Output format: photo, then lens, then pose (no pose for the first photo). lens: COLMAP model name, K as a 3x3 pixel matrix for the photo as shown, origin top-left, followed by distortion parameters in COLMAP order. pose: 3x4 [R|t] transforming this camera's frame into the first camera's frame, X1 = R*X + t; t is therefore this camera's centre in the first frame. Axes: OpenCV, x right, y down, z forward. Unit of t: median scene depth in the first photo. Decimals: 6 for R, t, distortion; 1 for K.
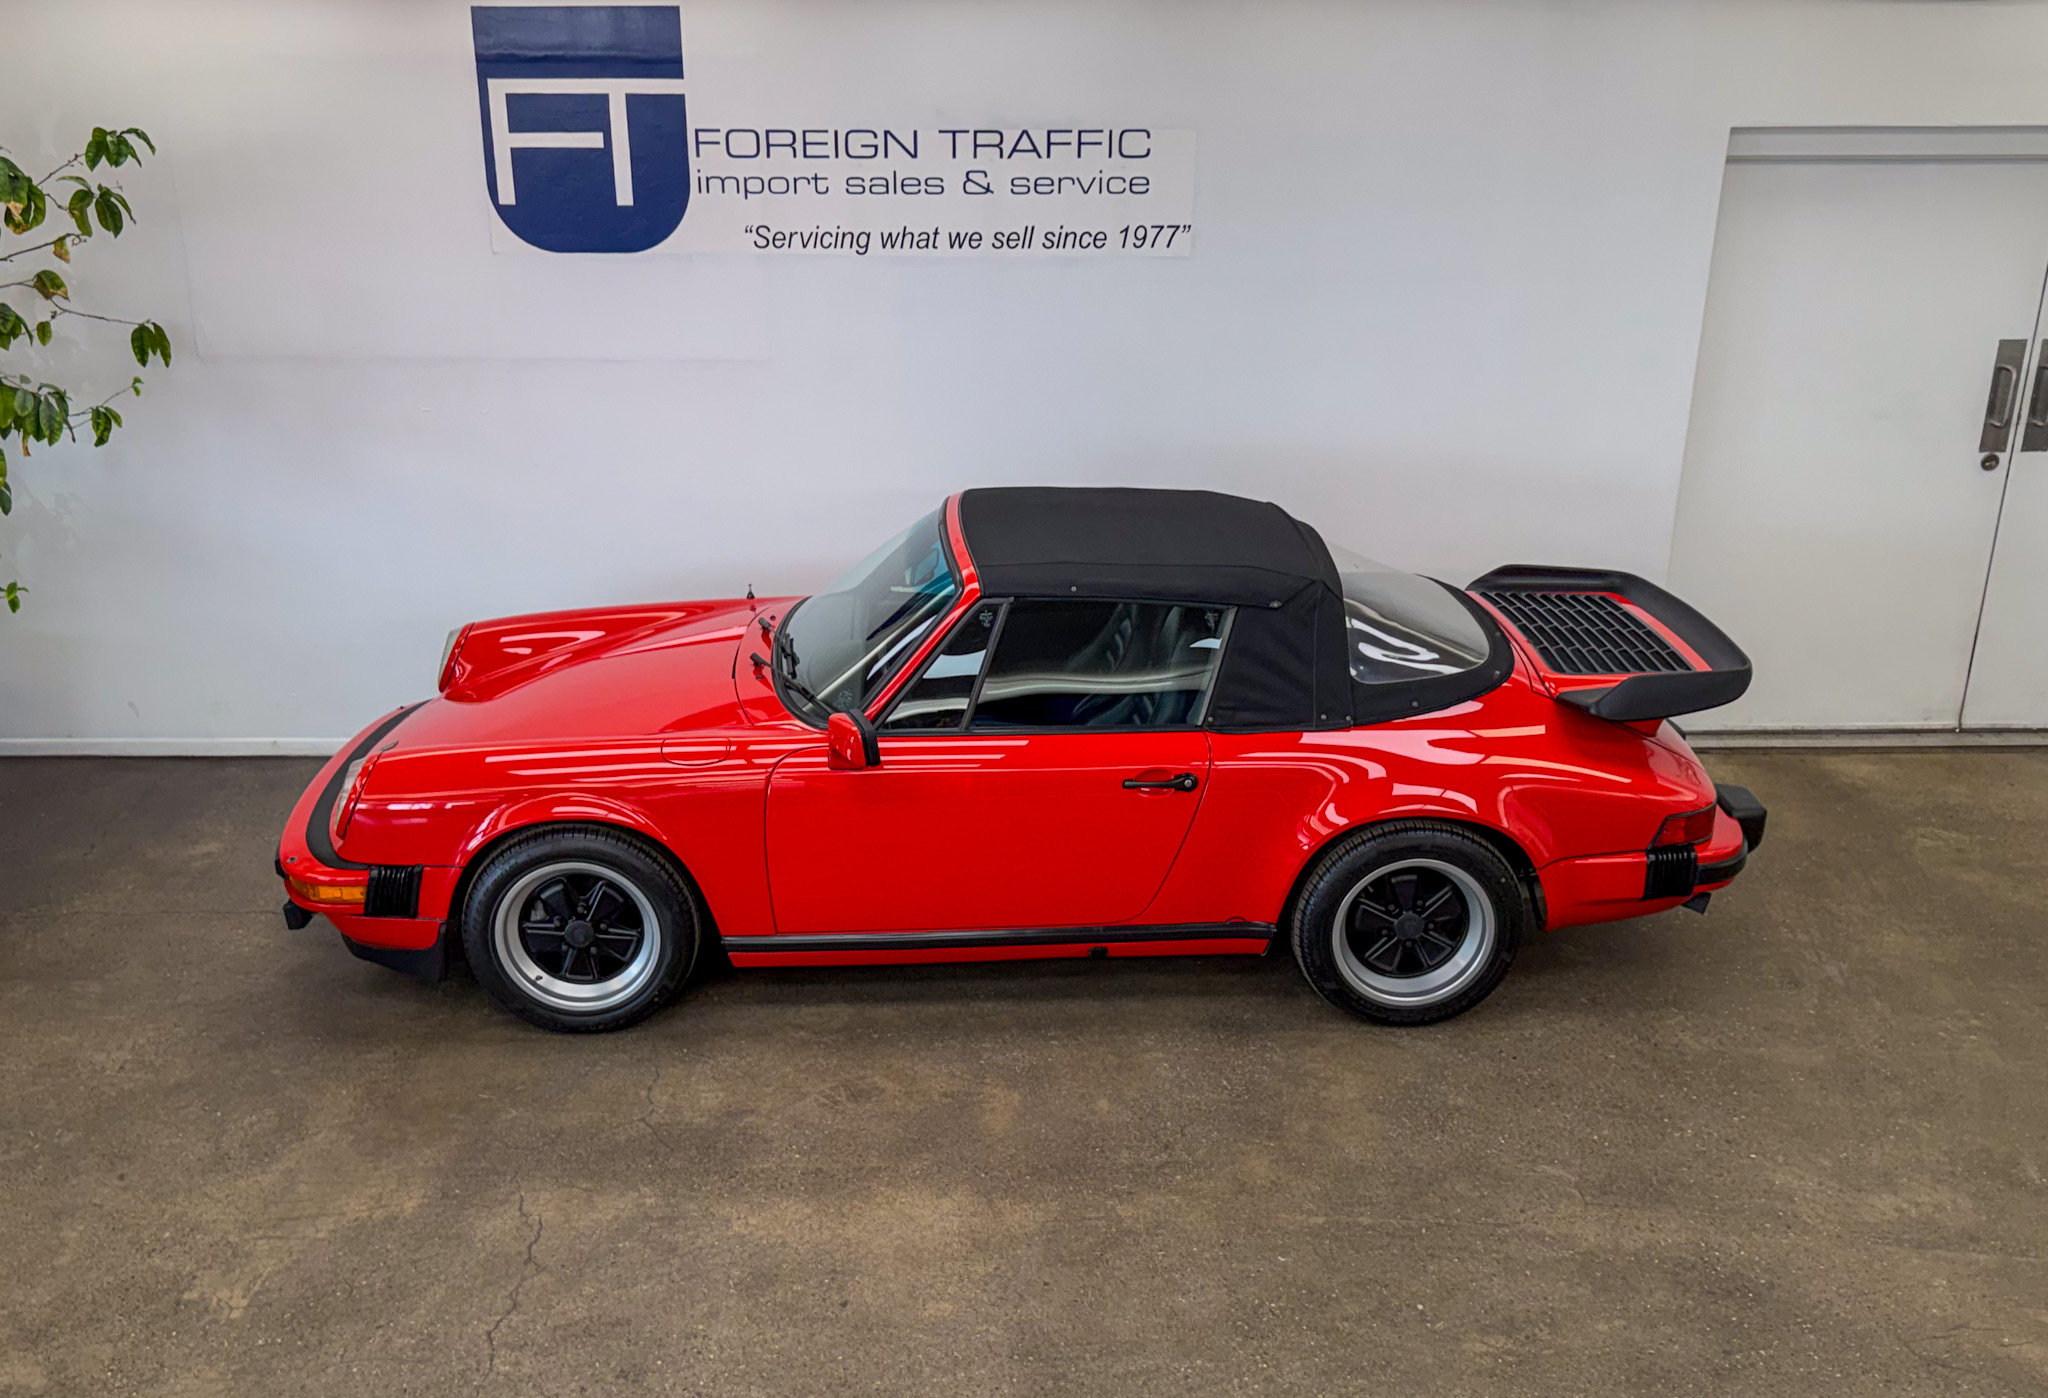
lens RADIAL K [[1879.1, 0, 978.3], [0, 1879.1, 797.9], [0, 0, 1]] dist [0.186074, -0.378224]
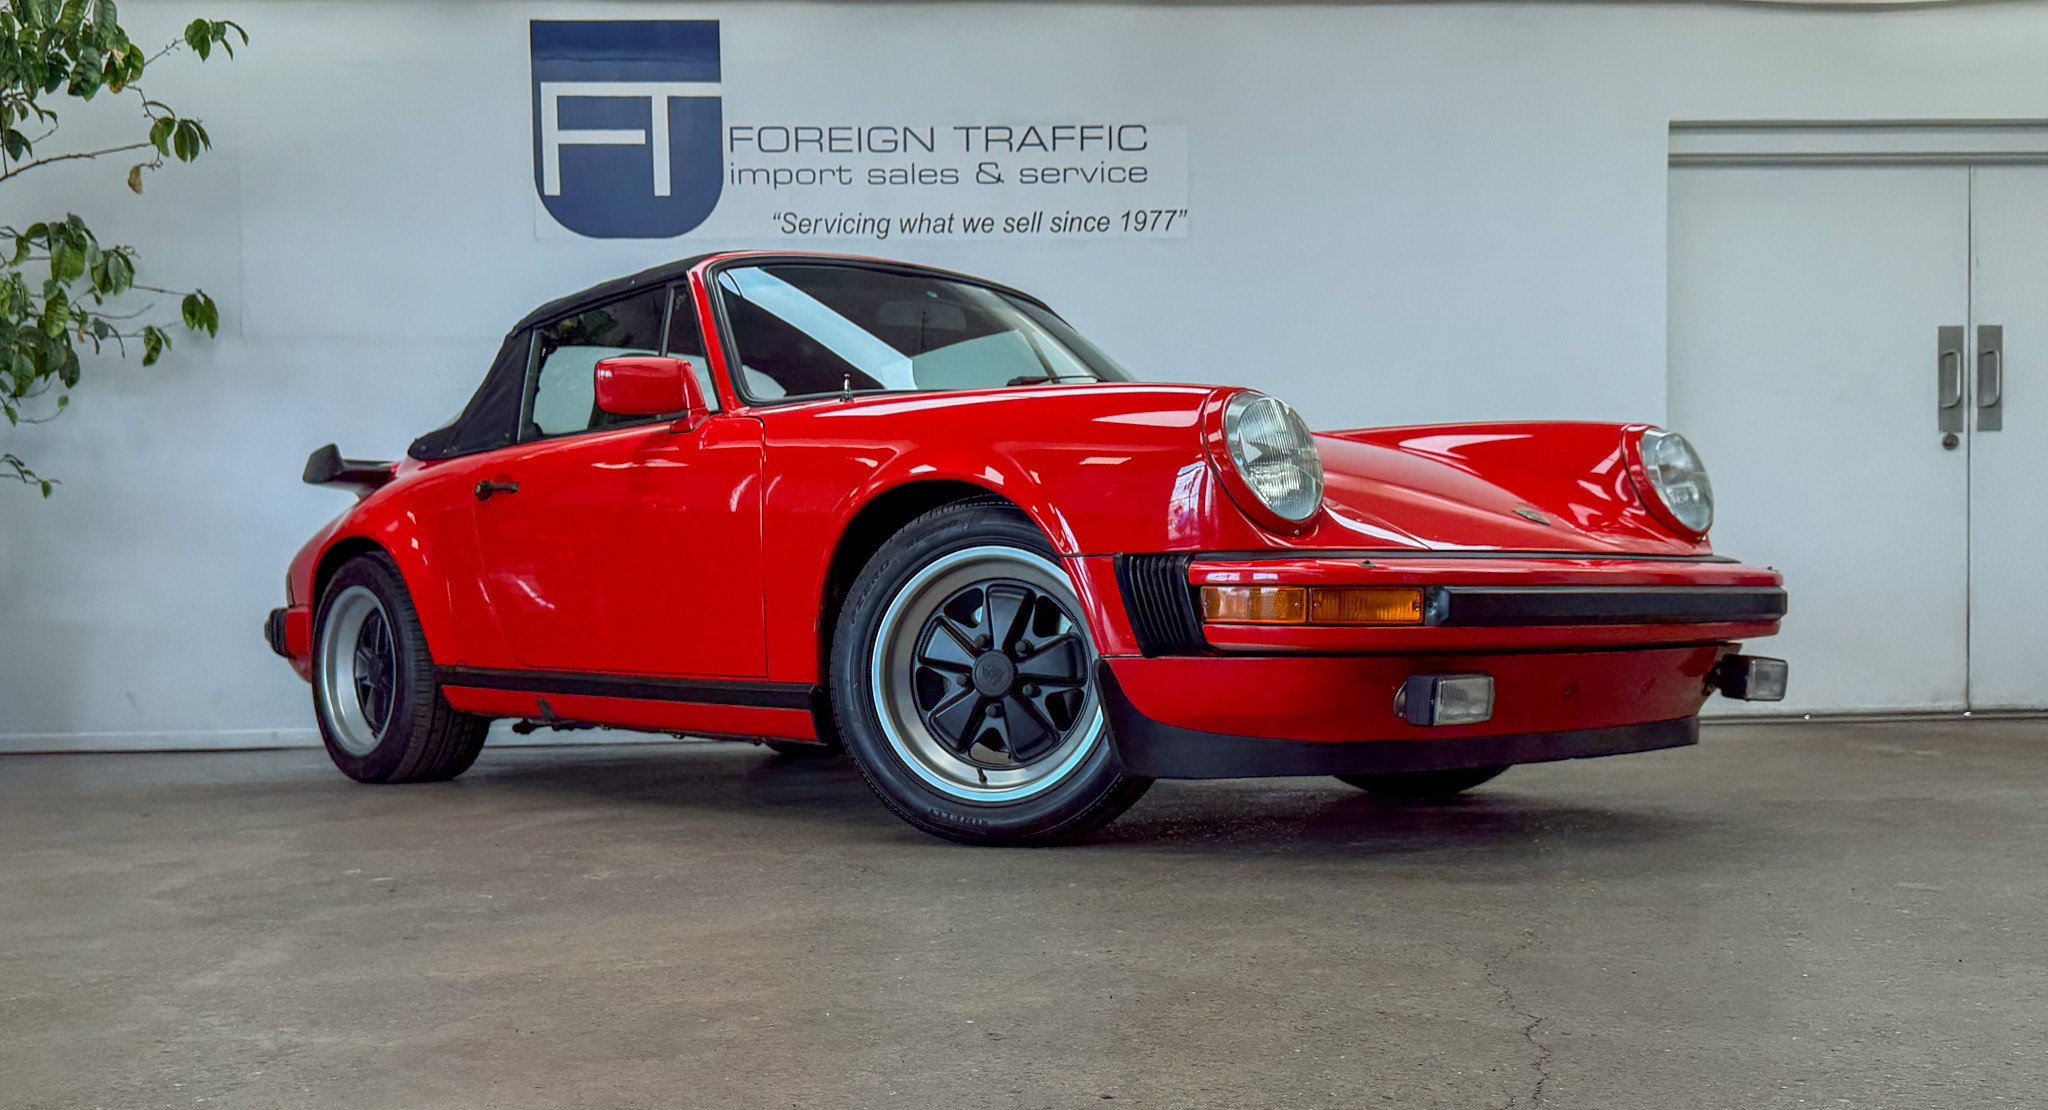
lens RADIAL K [[1852.2, 0, 931.7], [0, 1852.2, 726.3], [0, 0, 1]] dist [0.199016, -0.417127]
pose [[0.999249, -0.016130, 0.035219, -0.076324], [0.026799, 0.944358, -0.327825, 0.325589], [-0.027972, 0.328523, 0.944082, 0.096965]]
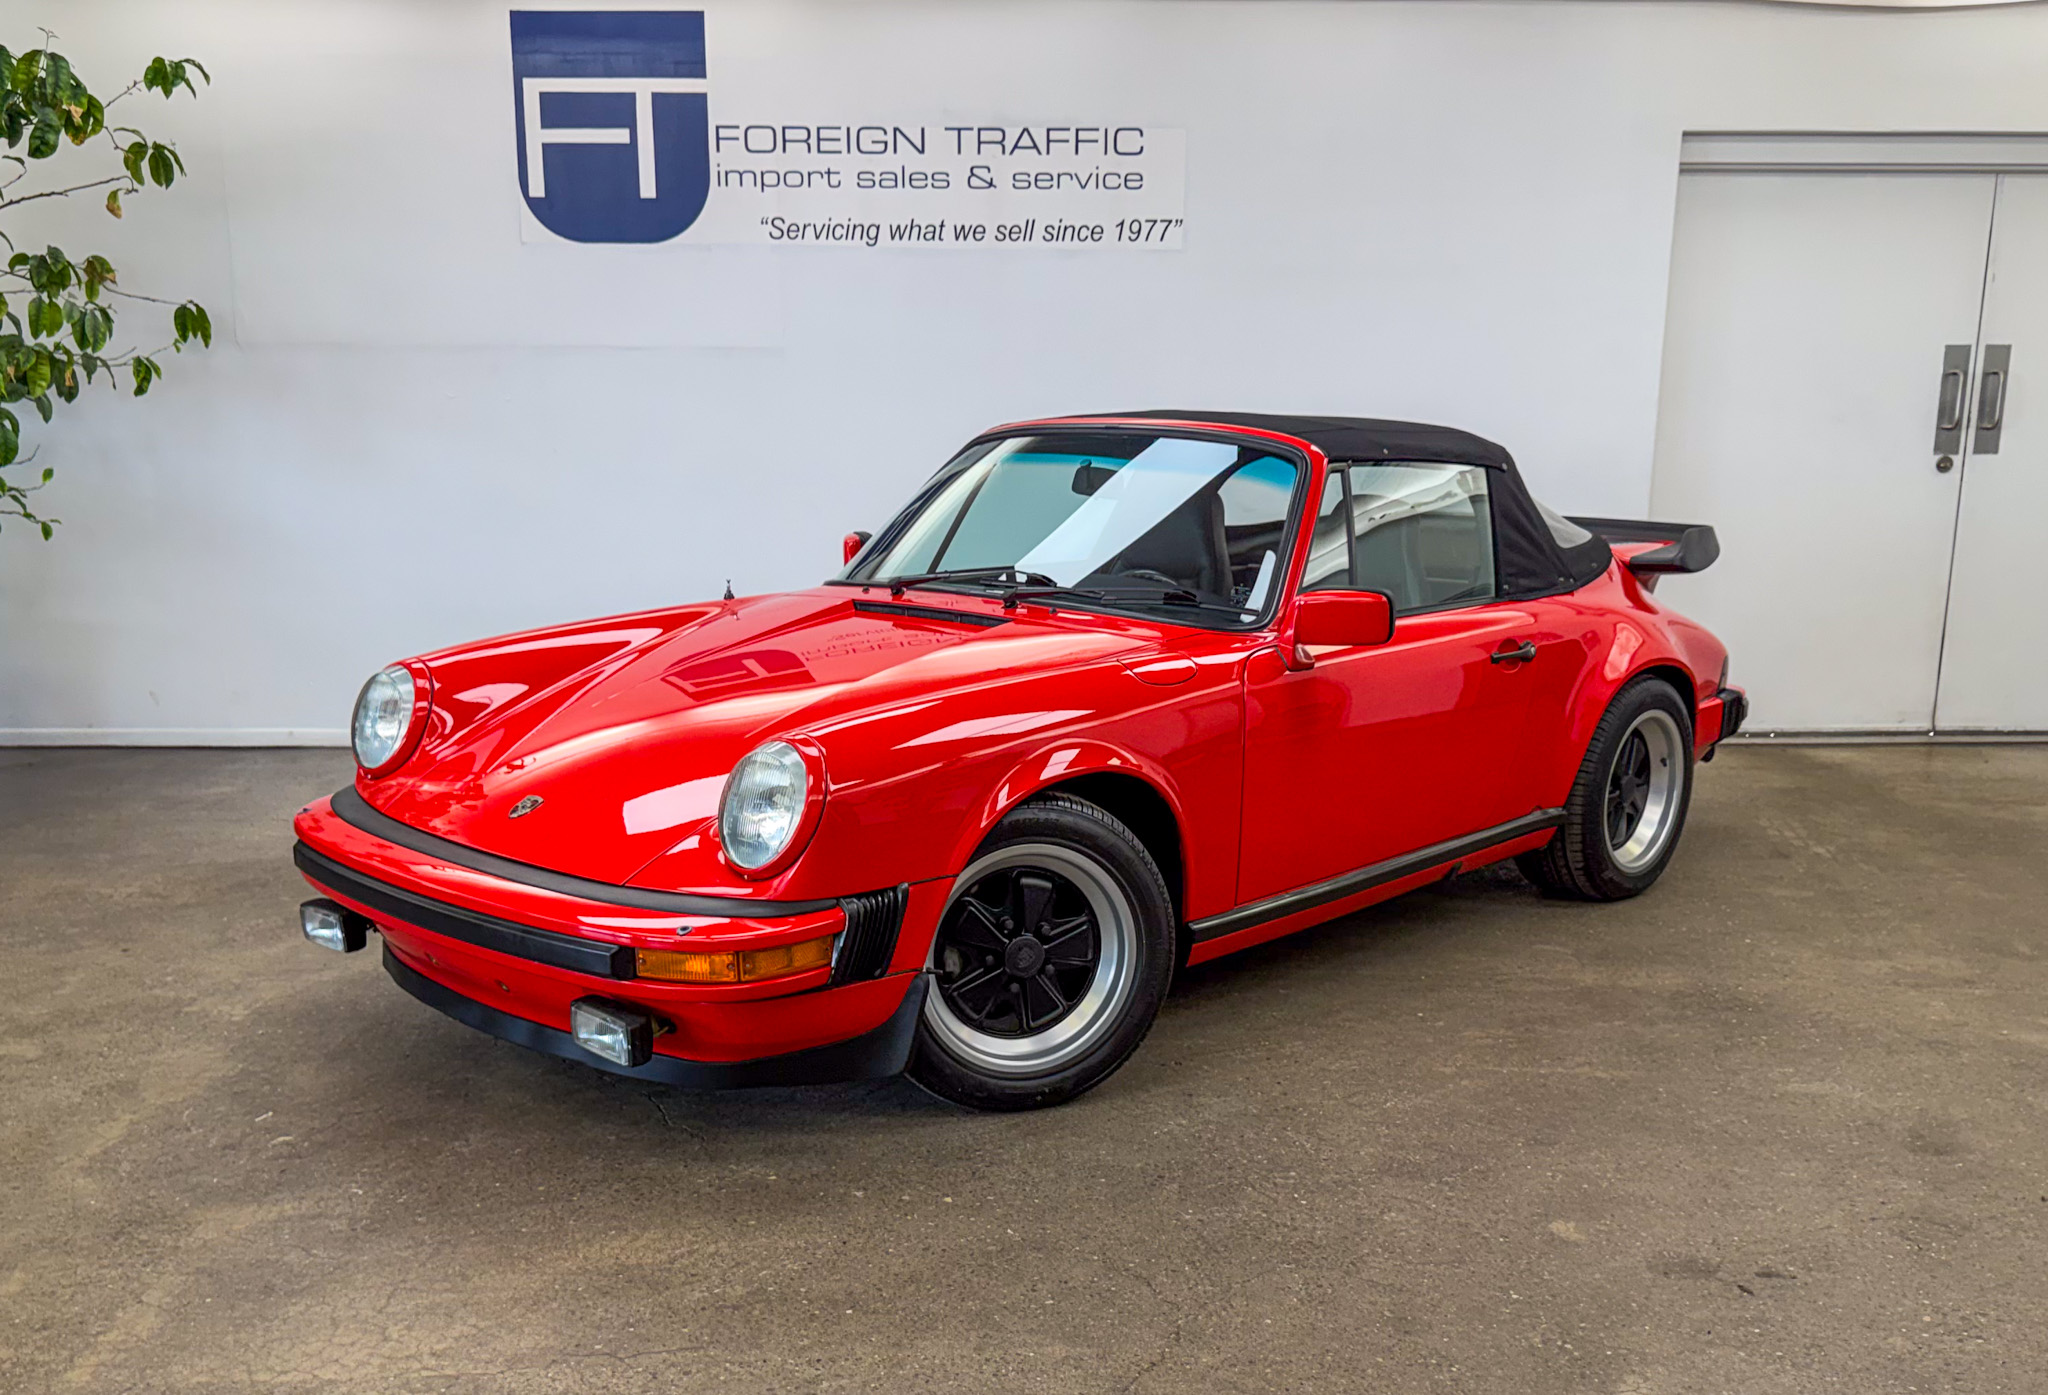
lens RADIAL K [[1864.6, 0, 1004.4], [0, 1864.6, 892.8], [0, 0, 1]] dist [0.149971, -0.283773]
pose [[0.999928, -0.000162, 0.012005, -0.000241], [0.001734, 0.991374, -0.131049, 0.211414], [-0.011880, 0.131061, 0.991303, 0.007745]]
